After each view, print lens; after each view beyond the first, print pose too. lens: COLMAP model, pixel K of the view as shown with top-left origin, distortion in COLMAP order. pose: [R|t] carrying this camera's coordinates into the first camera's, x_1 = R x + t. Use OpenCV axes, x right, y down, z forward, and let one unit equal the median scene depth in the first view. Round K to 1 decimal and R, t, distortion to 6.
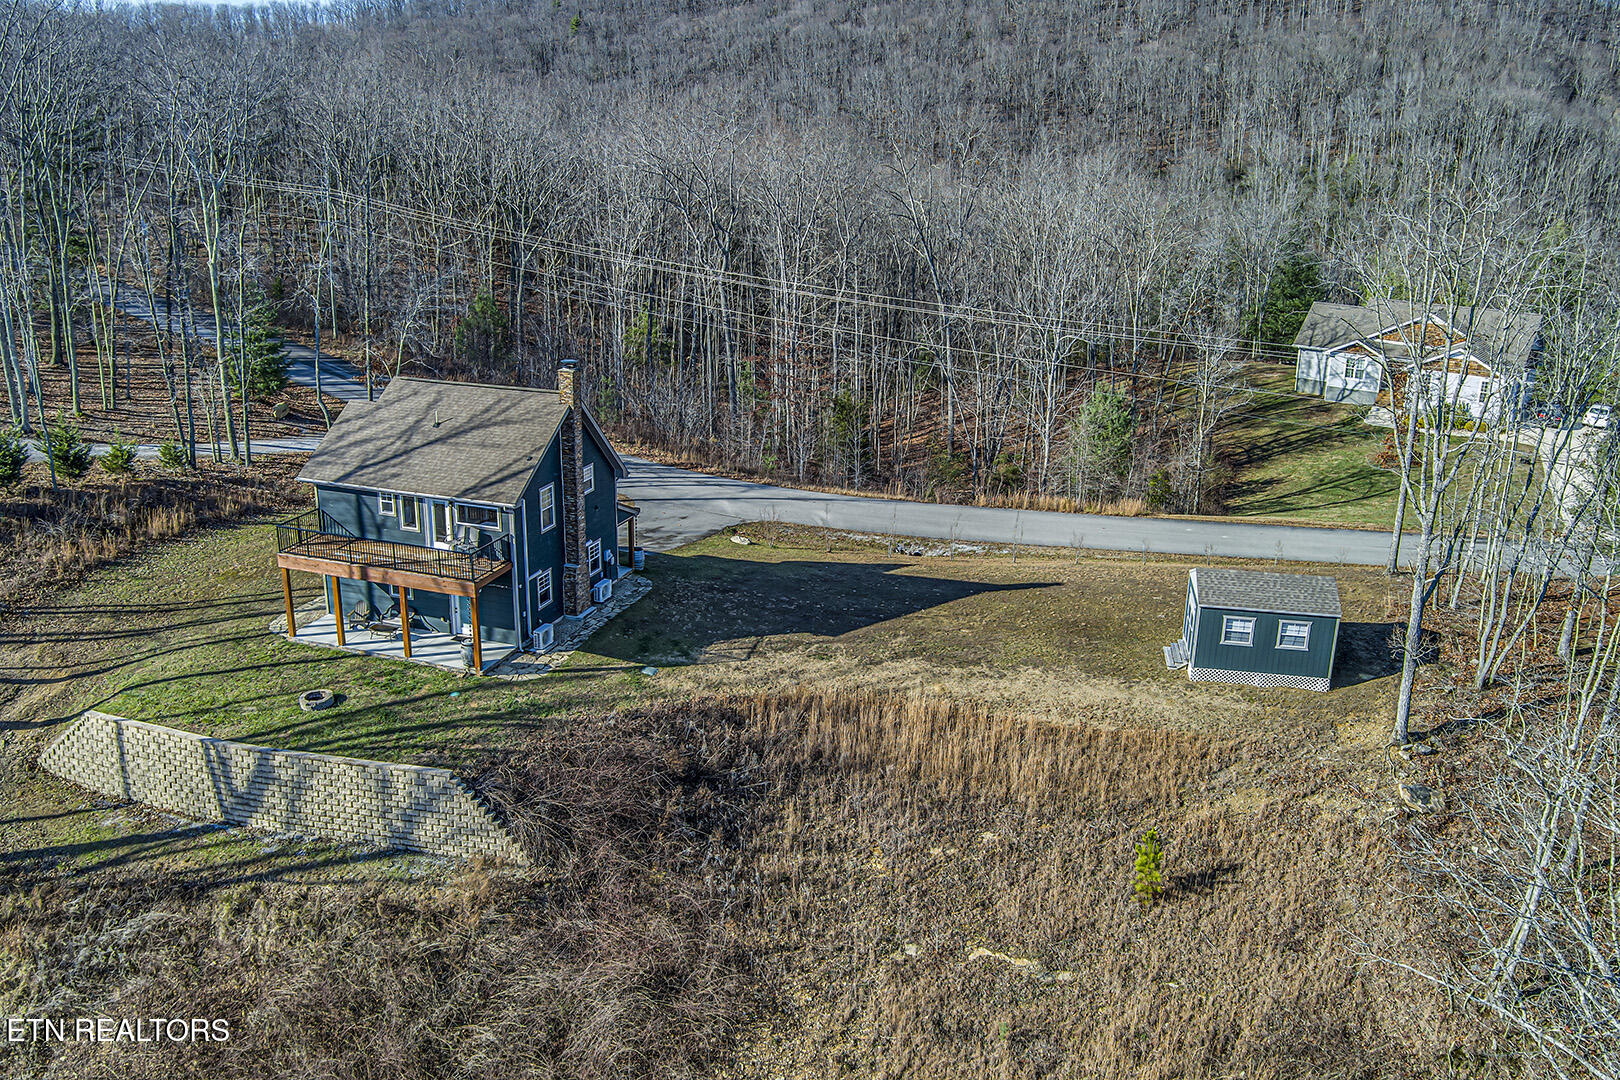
lens RADIAL K [[1374.4, 0, 810.0], [0, 1374.4, 540.0], [0, 0, 1]] dist [-0.074255, 0.019911]
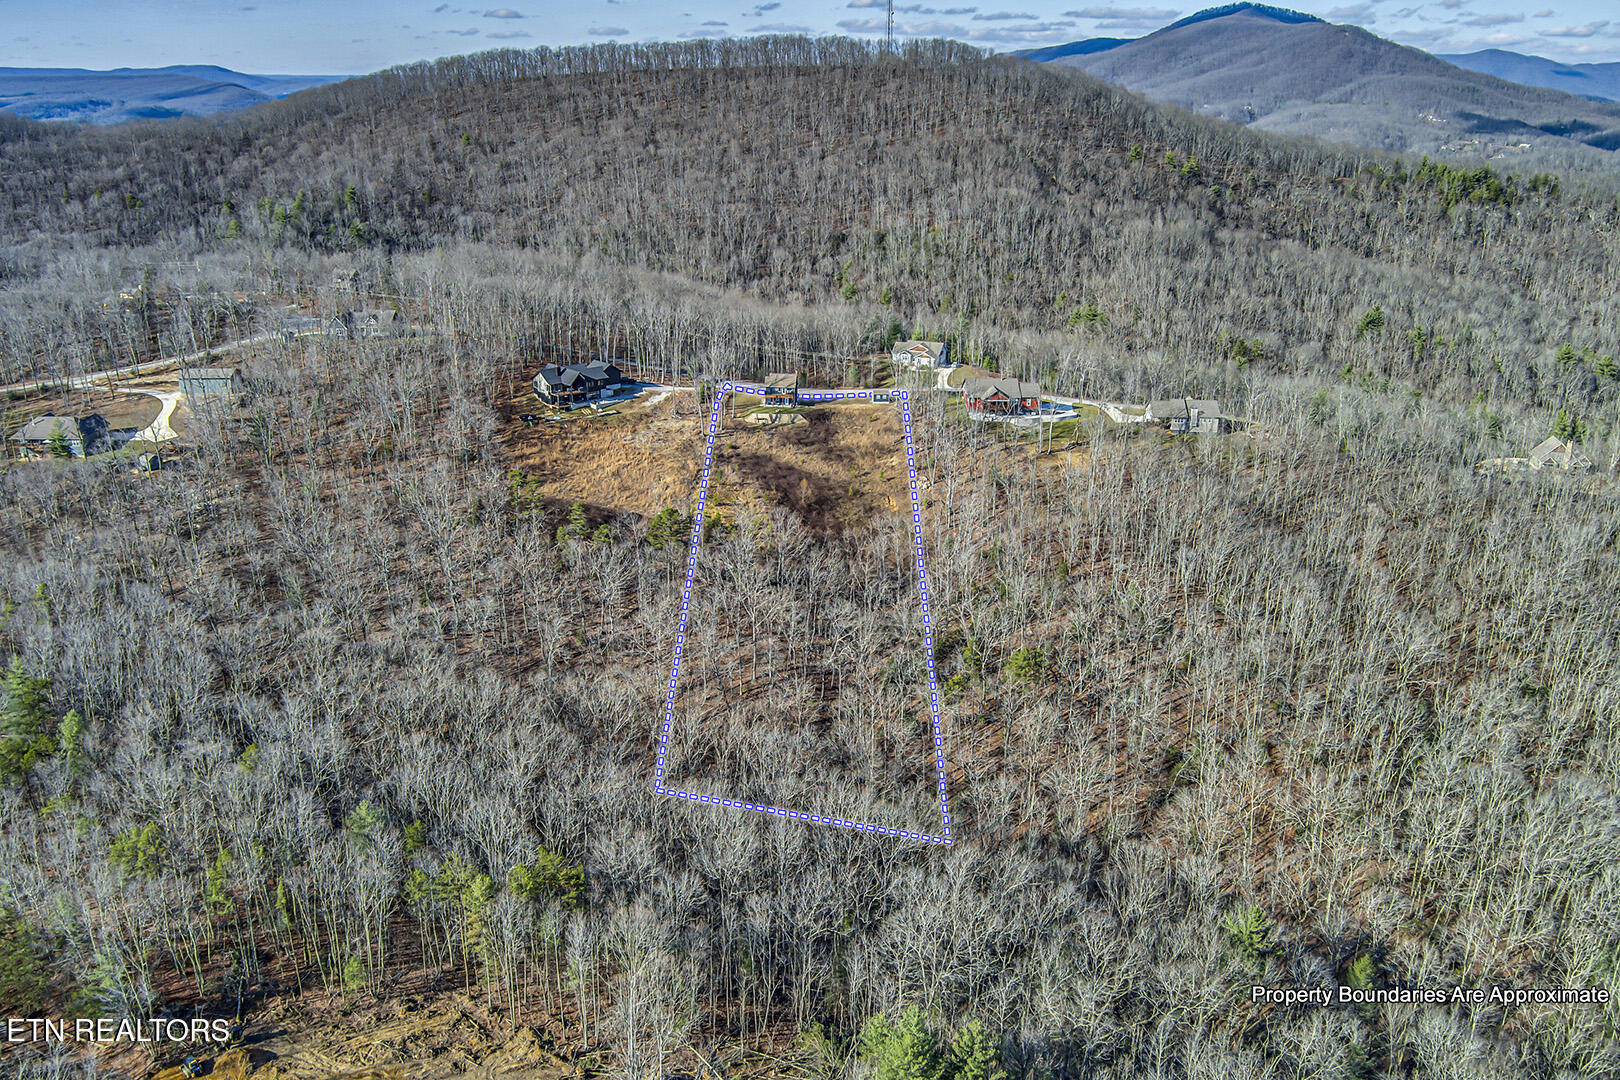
lens RADIAL K [[1374.4, 0, 810.0], [0, 1374.4, 540.0], [0, 0, 1]] dist [-0.074255, 0.019911]
pose [[0.971222, -0.089423, 0.220752, -2.026789], [0.083373, 0.995846, 0.036596, 0.596097], [-0.223108, -0.017138, 0.974643, -7.115503]]
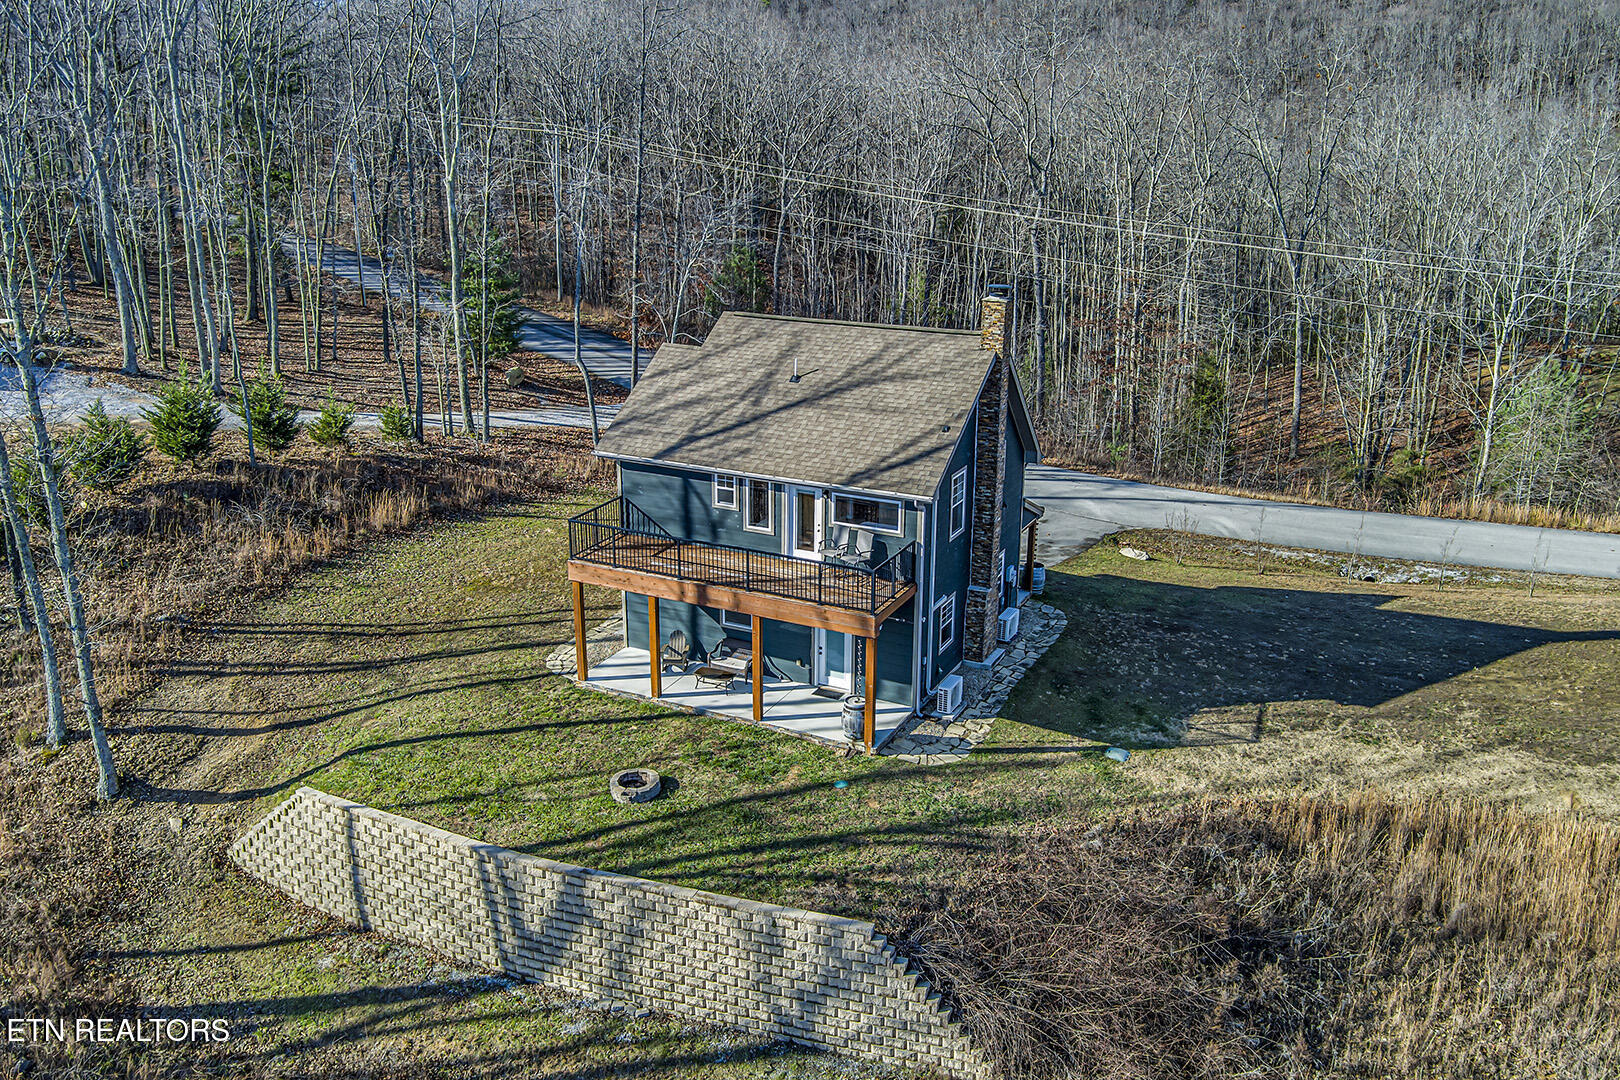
lens RADIAL K [[1425.9, 0, 810.0], [0, 1425.9, 540.0], [0, 0, 1]] dist [-0.065229, -0.021194]
pose [[0.992055, 0.027246, -0.122821, -0.178920], [-0.027329, 0.999626, 0.001013, -0.004663], [0.122802, 0.002352, 0.992428, 0.294776]]
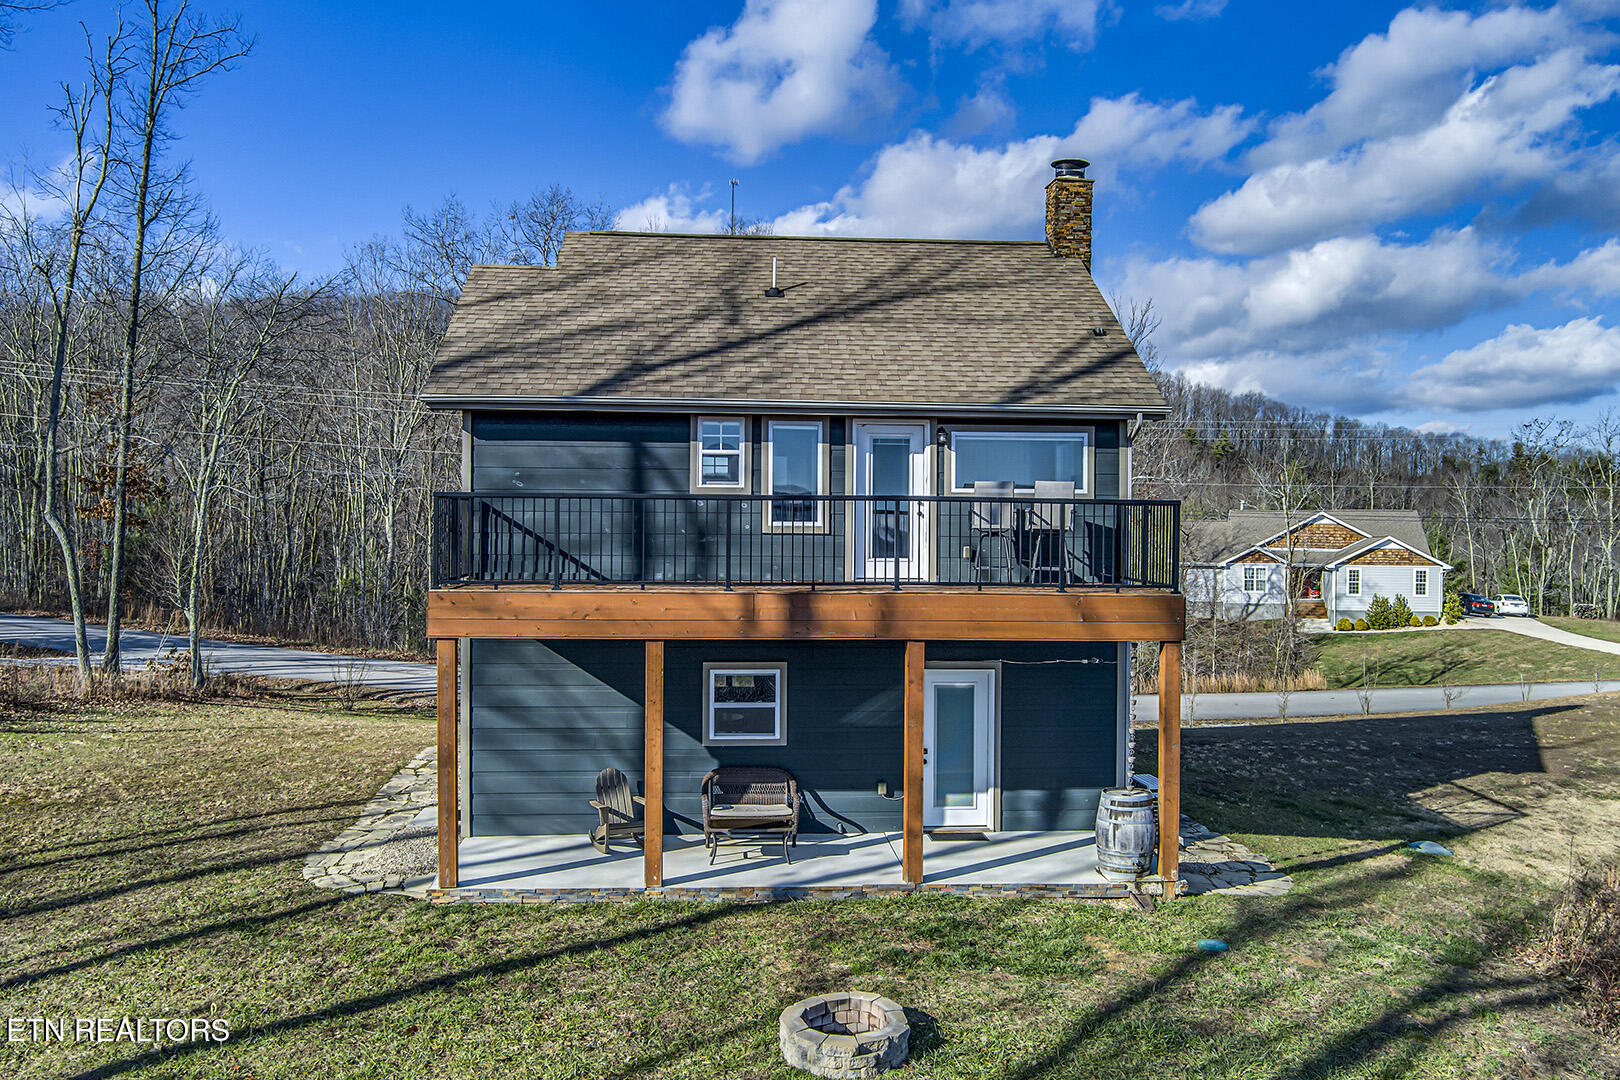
lens RADIAL K [[1374.4, 0, 810.0], [0, 1374.4, 540.0], [0, 0, 1]] dist [-0.074255, 0.019911]
pose [[0.920130, -0.020981, 0.391051, -0.422860], [0.133734, 0.955368, -0.263415, 0.086460], [-0.368071, 0.294673, 0.881869, 0.682864]]
